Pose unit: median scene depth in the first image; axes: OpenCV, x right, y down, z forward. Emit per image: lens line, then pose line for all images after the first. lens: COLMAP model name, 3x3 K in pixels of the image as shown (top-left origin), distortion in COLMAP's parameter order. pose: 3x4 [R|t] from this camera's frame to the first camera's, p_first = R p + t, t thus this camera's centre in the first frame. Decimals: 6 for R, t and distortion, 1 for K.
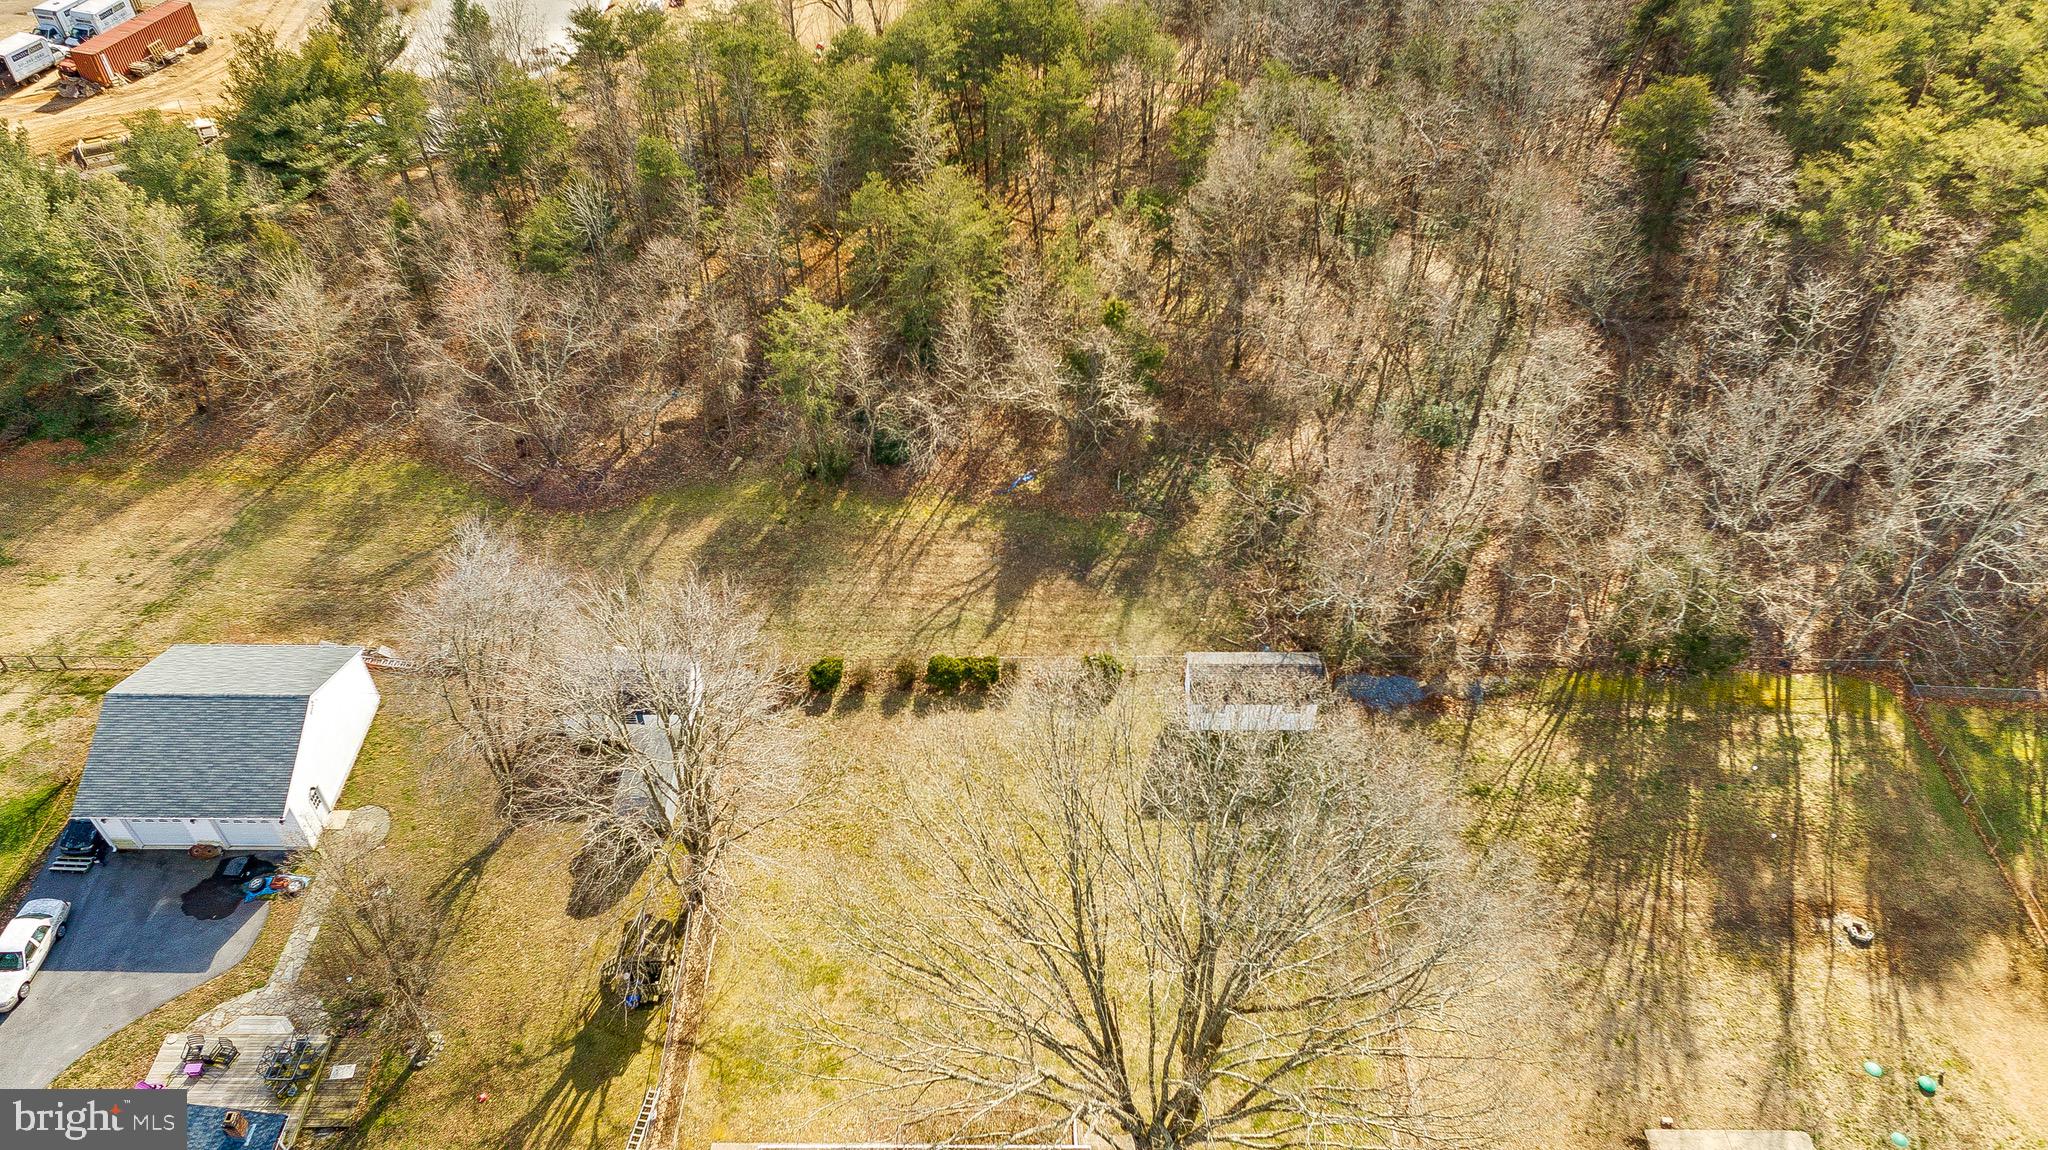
lens RADIAL K [[1341.6, 0, 1022.5], [0, 1341.6, 609.4], [0, 0, 1]] dist [-0.000092, 0.008109]
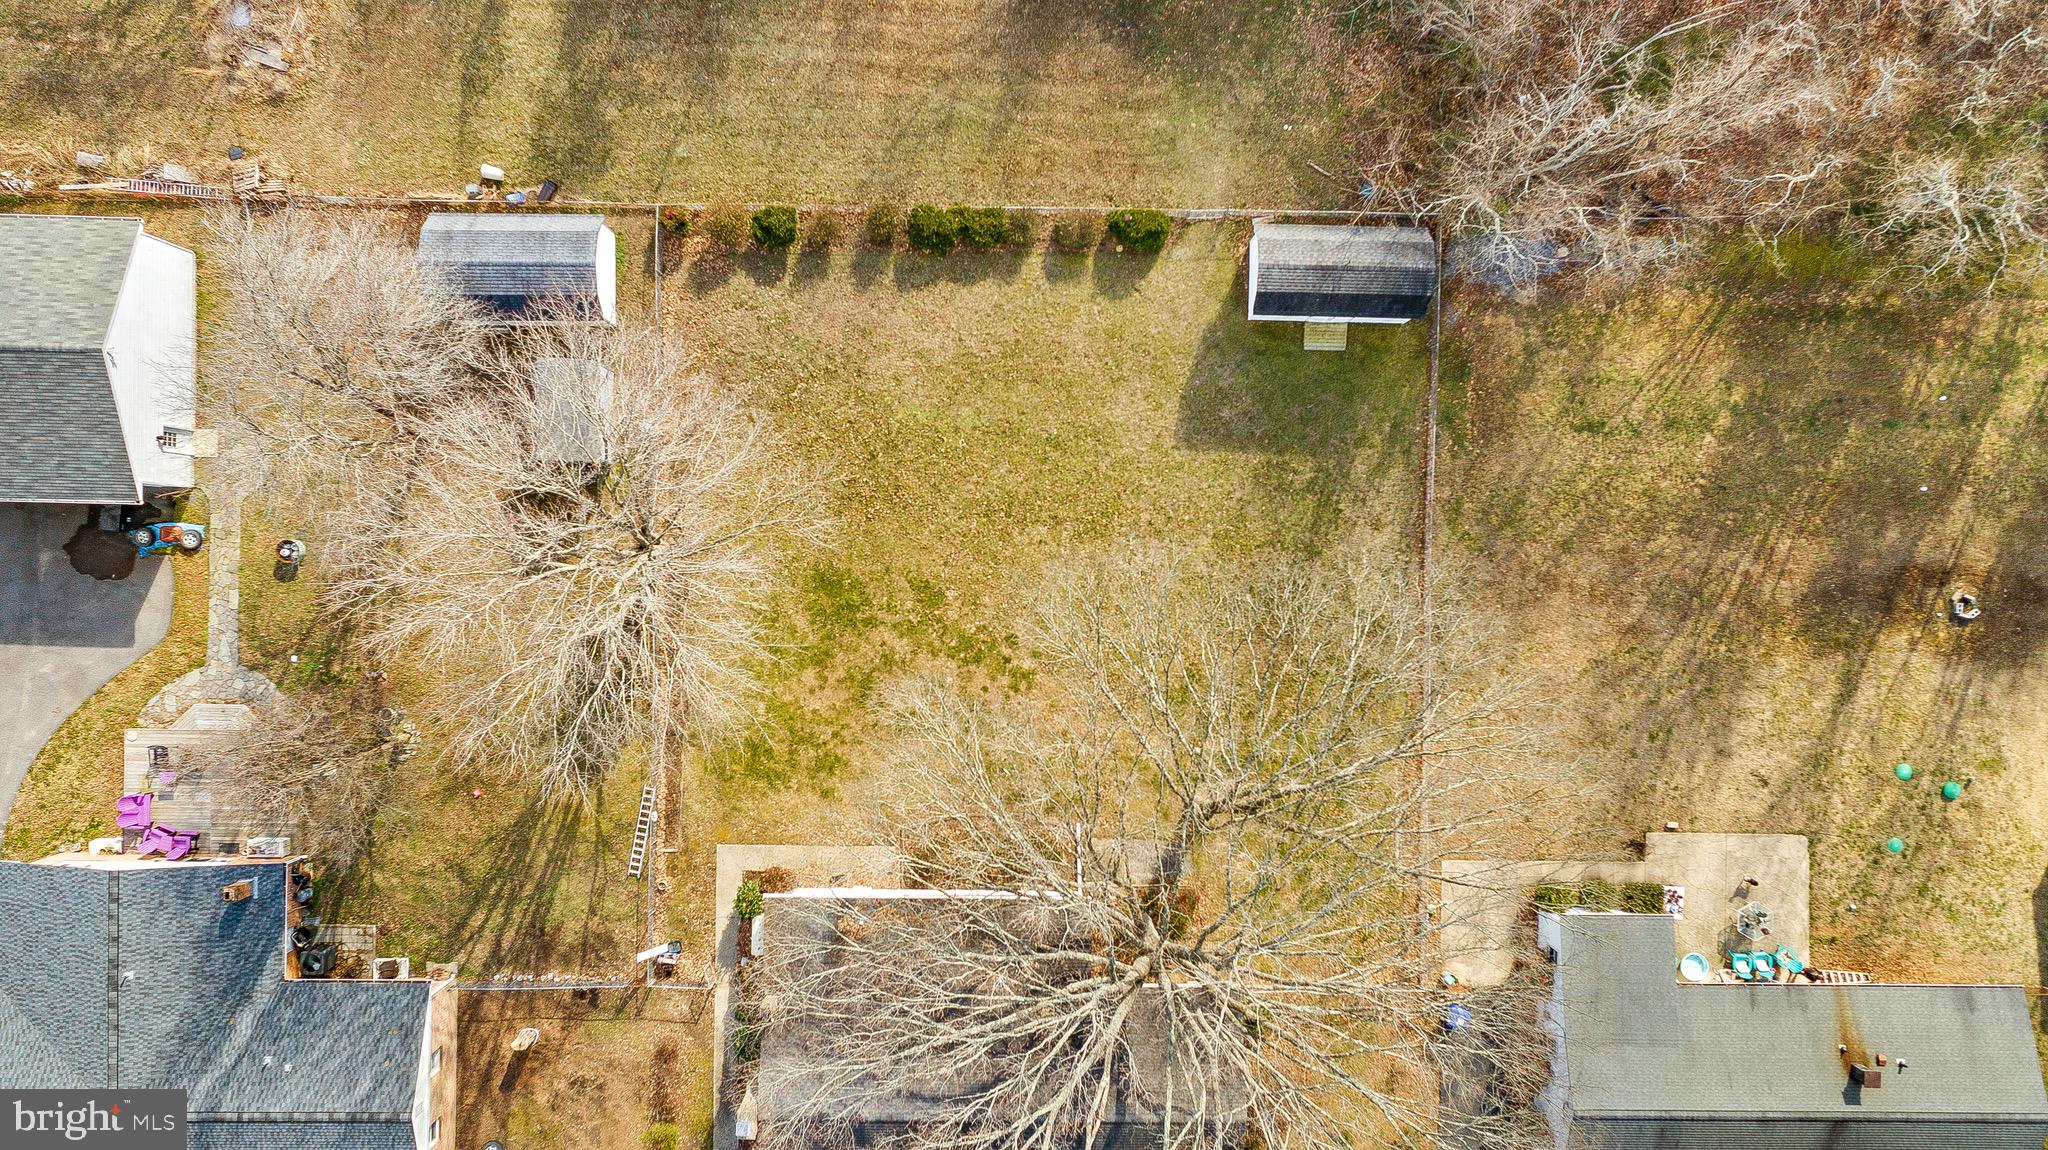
lens RADIAL K [[1341.6, 0, 1022.5], [0, 1341.6, 609.4], [0, 0, 1]] dist [-0.000092, 0.008109]
pose [[0.999845, 0.017039, 0.004430, -0.008452], [-0.015099, 0.700530, 0.713463, -0.388187], [0.009053, -0.713420, 0.700678, 0.366142]]
